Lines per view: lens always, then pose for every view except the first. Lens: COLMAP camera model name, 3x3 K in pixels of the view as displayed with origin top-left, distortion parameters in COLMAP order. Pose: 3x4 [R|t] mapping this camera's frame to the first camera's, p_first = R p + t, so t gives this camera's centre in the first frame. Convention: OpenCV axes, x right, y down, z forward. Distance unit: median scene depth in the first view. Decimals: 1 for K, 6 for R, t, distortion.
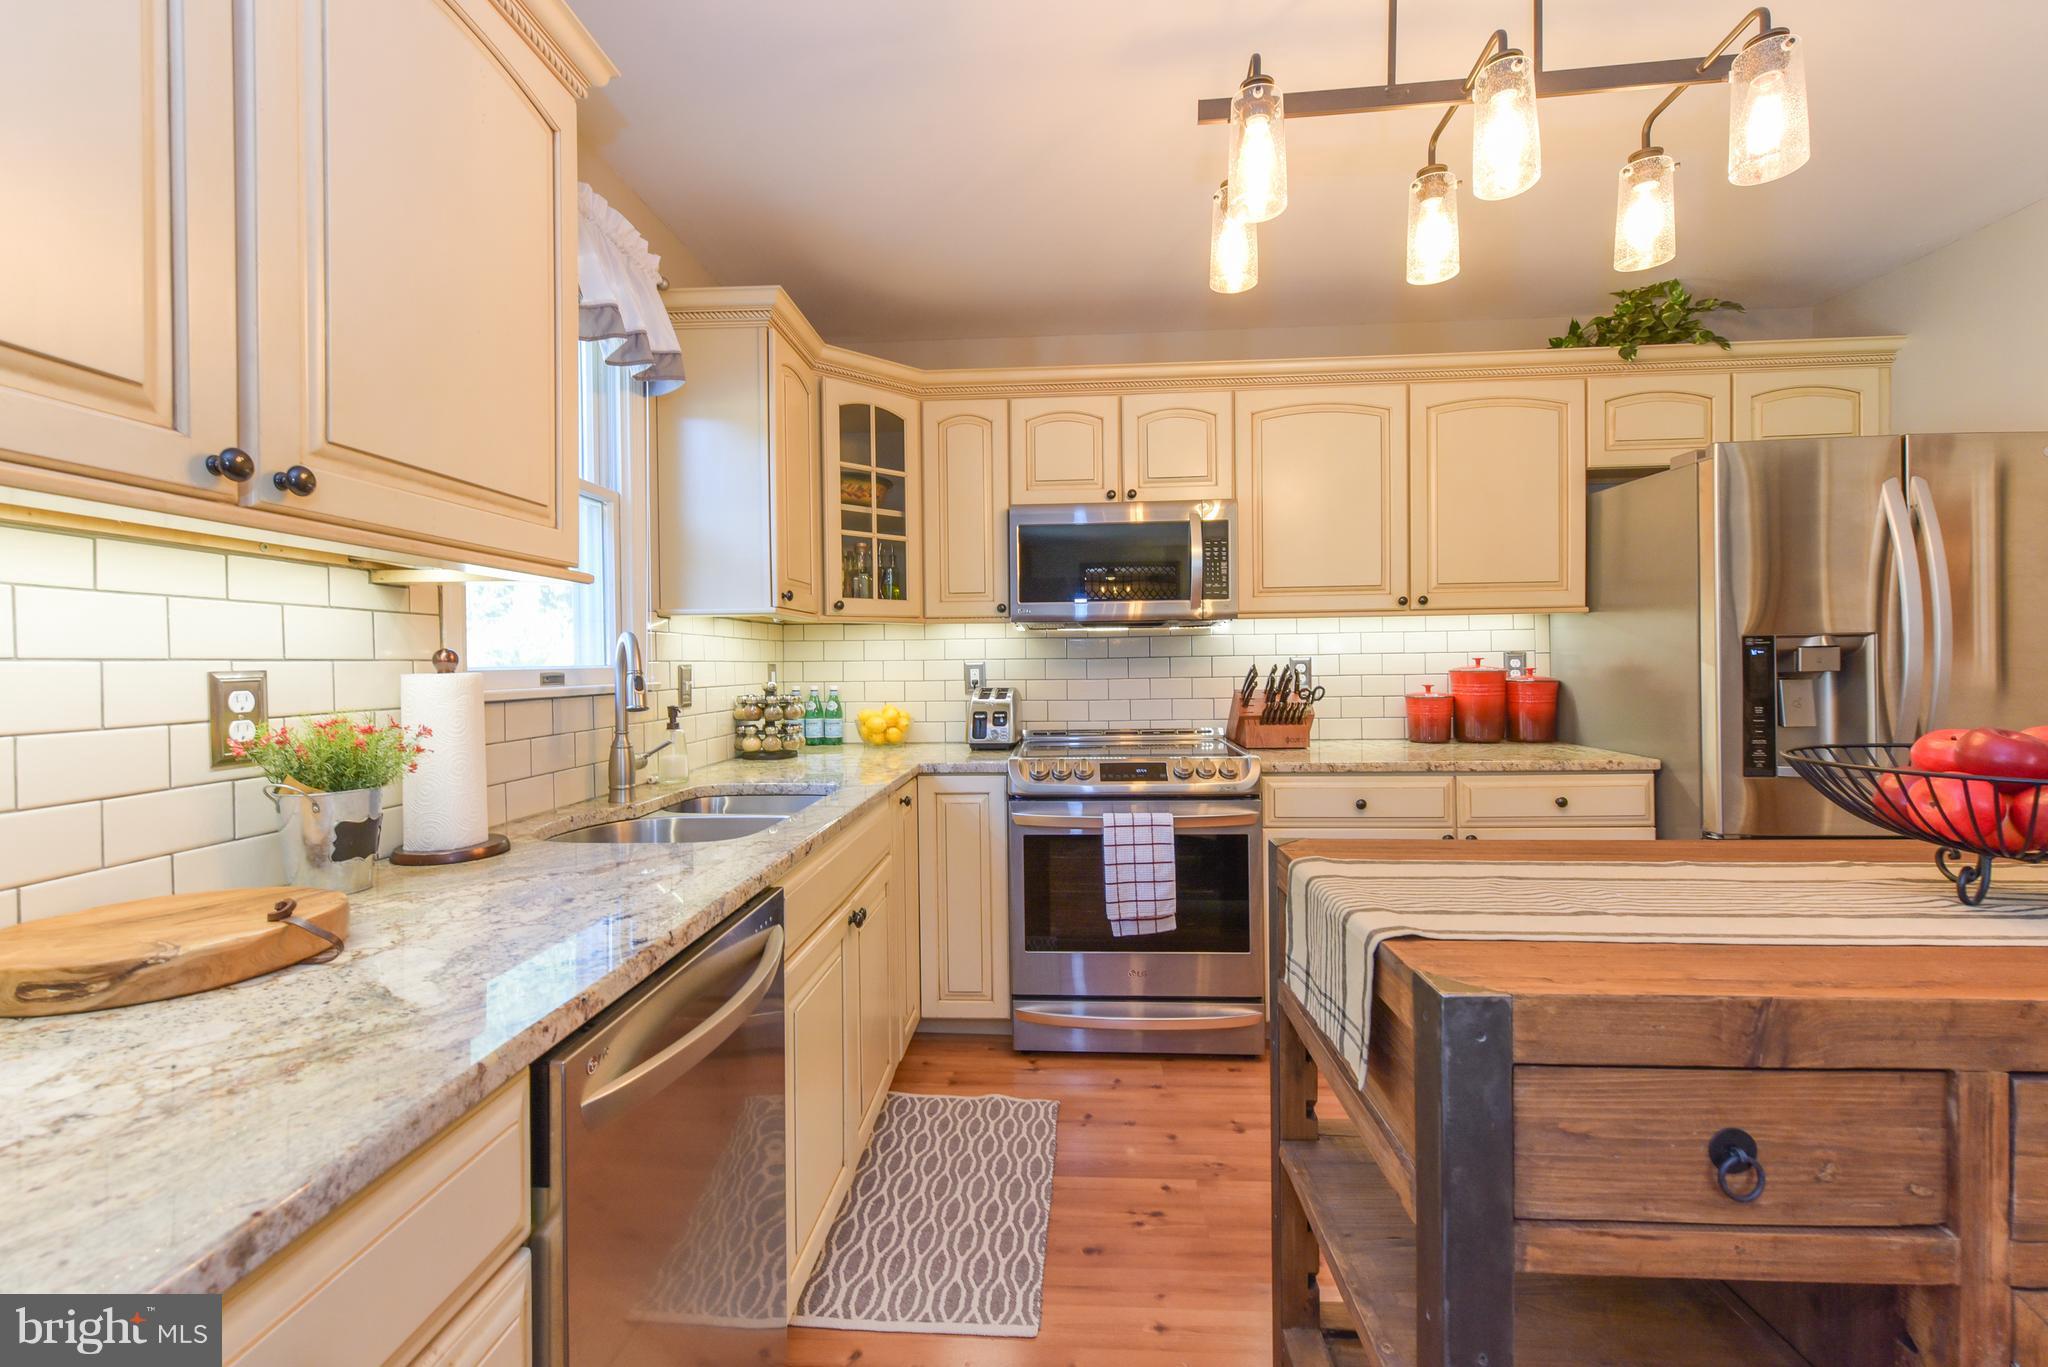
lens RADIAL K [[857.3, 0, 1017.7], [0, 857.3, 664.8], [0, 0, 1]] dist [0.005995, -0.001545]
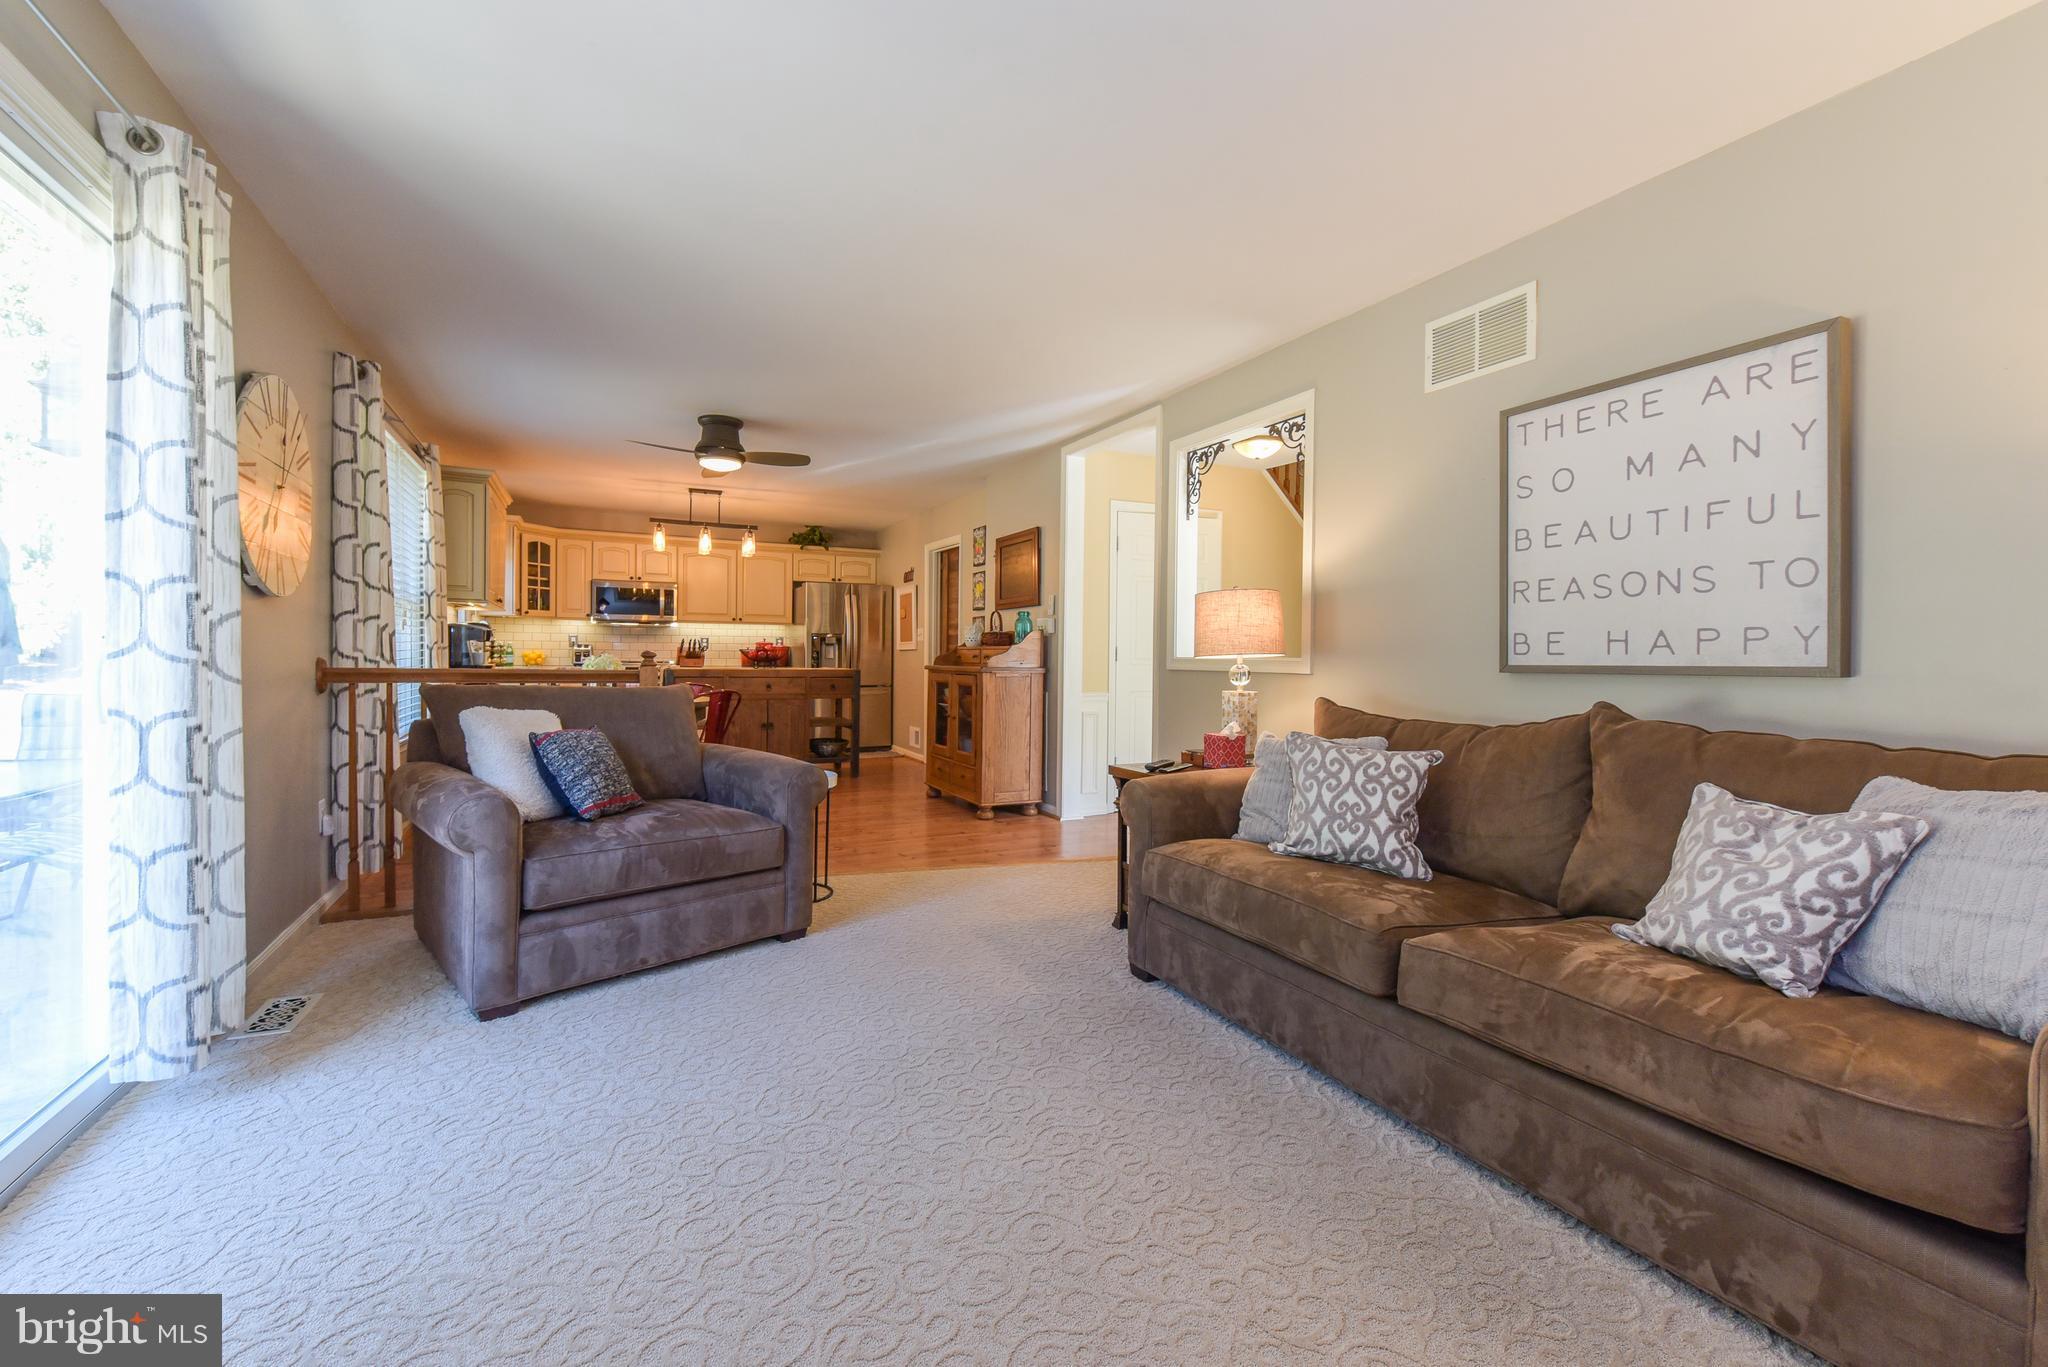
lens RADIAL K [[857.3, 0, 1022.3], [0, 857.3, 665.6], [0, 0, 1]] dist [0.005995, -0.001545]
pose [[0.868614, 0.018944, 0.495127, -0.199163], [-0.022318, 0.999751, 0.000903, 0.075030], [-0.494986, -0.011834, 0.868820, -2.475701]]
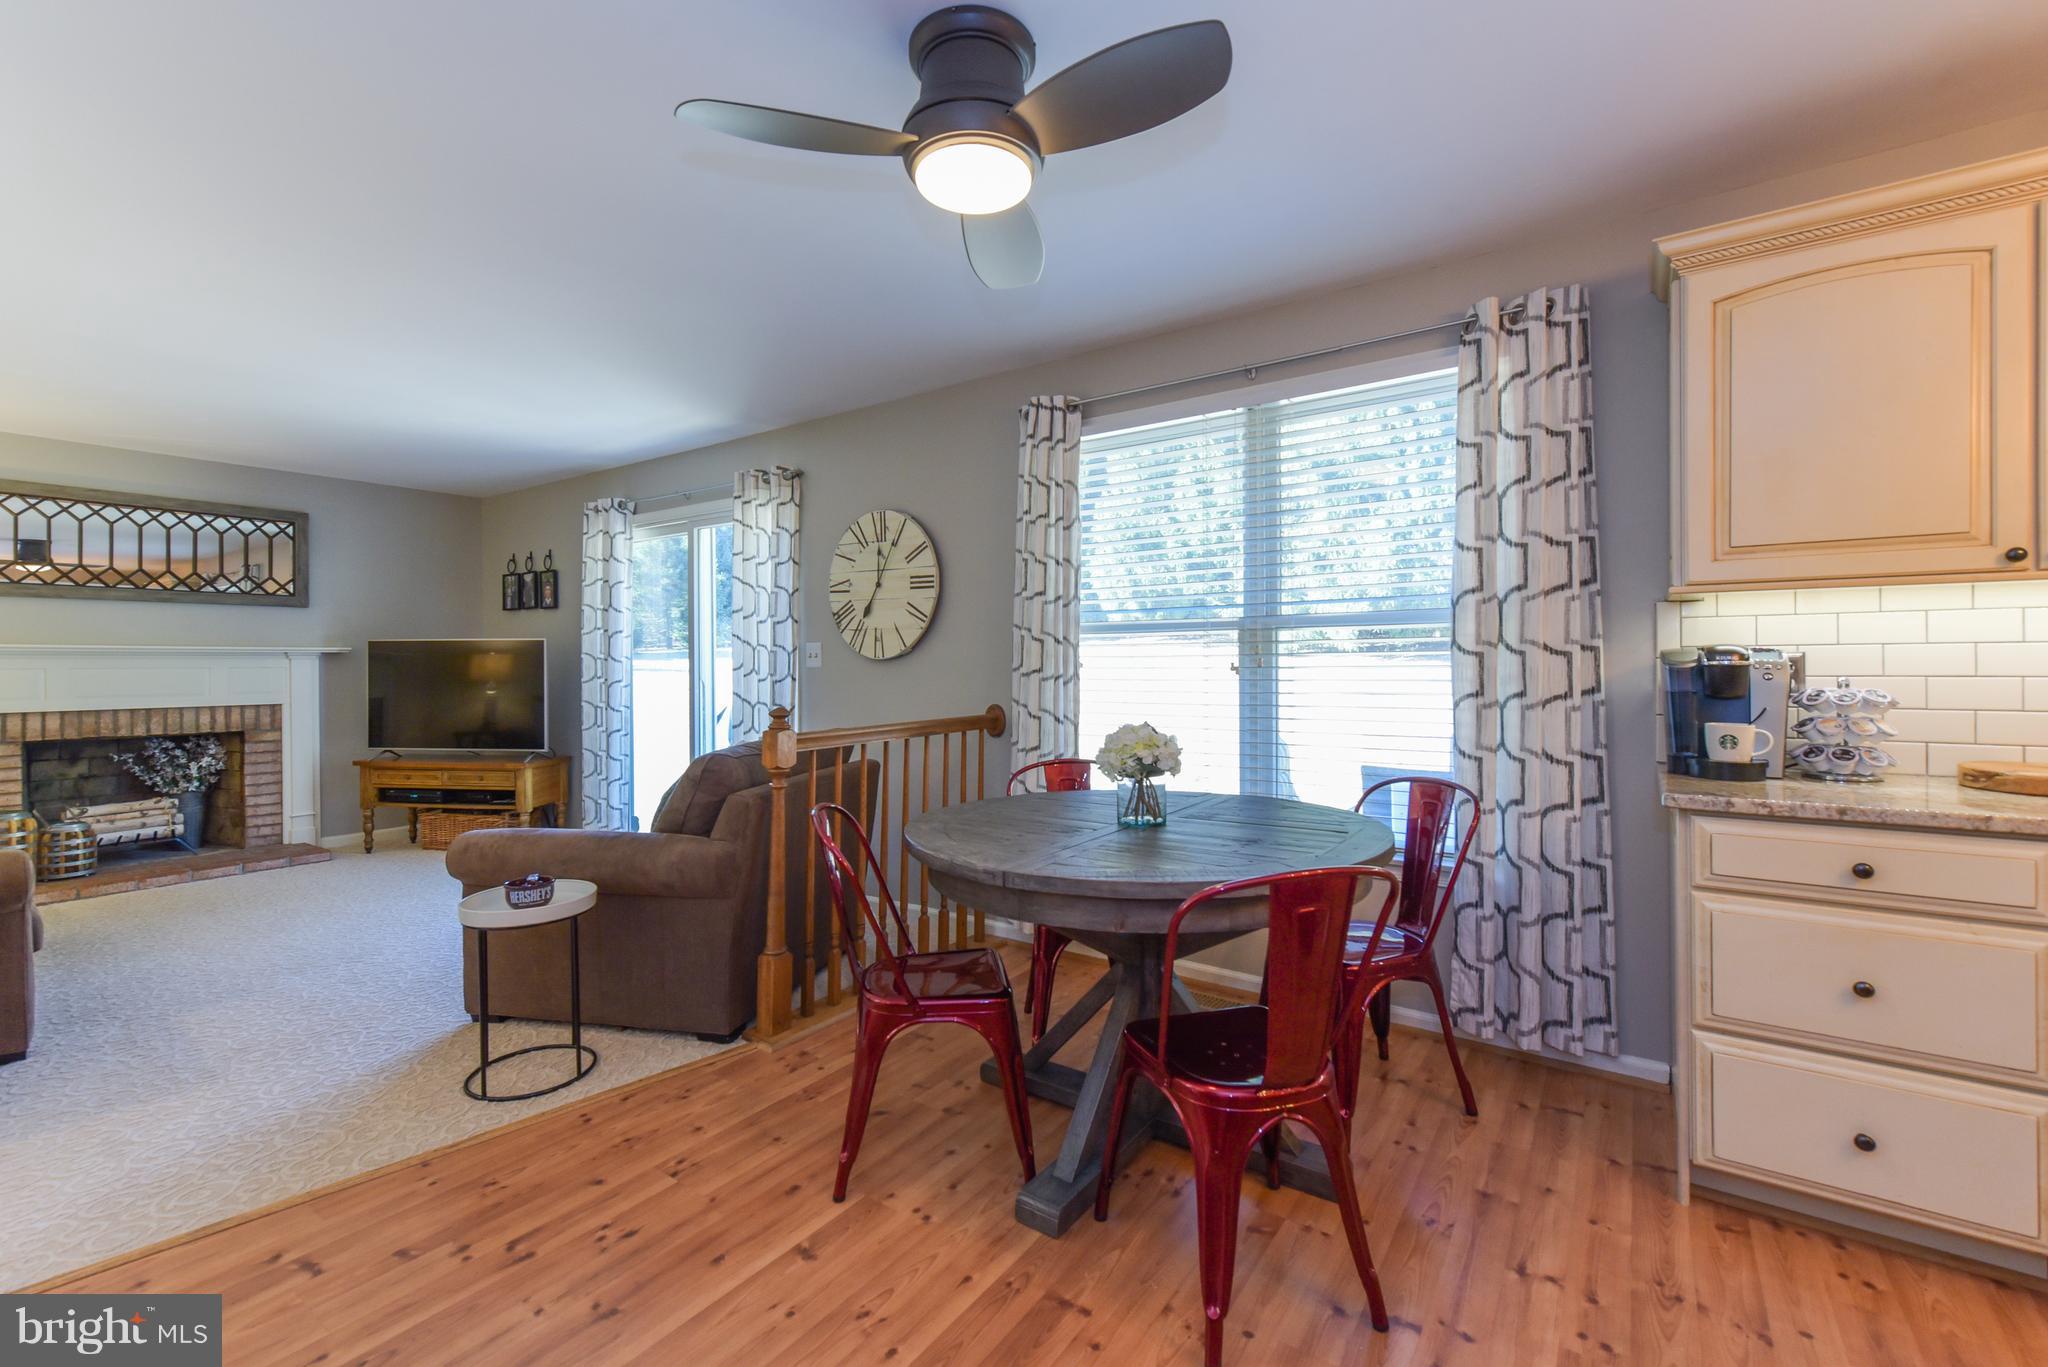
lens RADIAL K [[857.3, 0, 1025.2], [0, 857.3, 665.4], [0, 0, 1]] dist [0.005995, -0.001545]
pose [[-0.531920, 0.019178, -0.846577, 0.728124], [0.011354, 0.999815, 0.015515, -0.003431], [0.846718, -0.001359, -0.532040, 0.003091]]
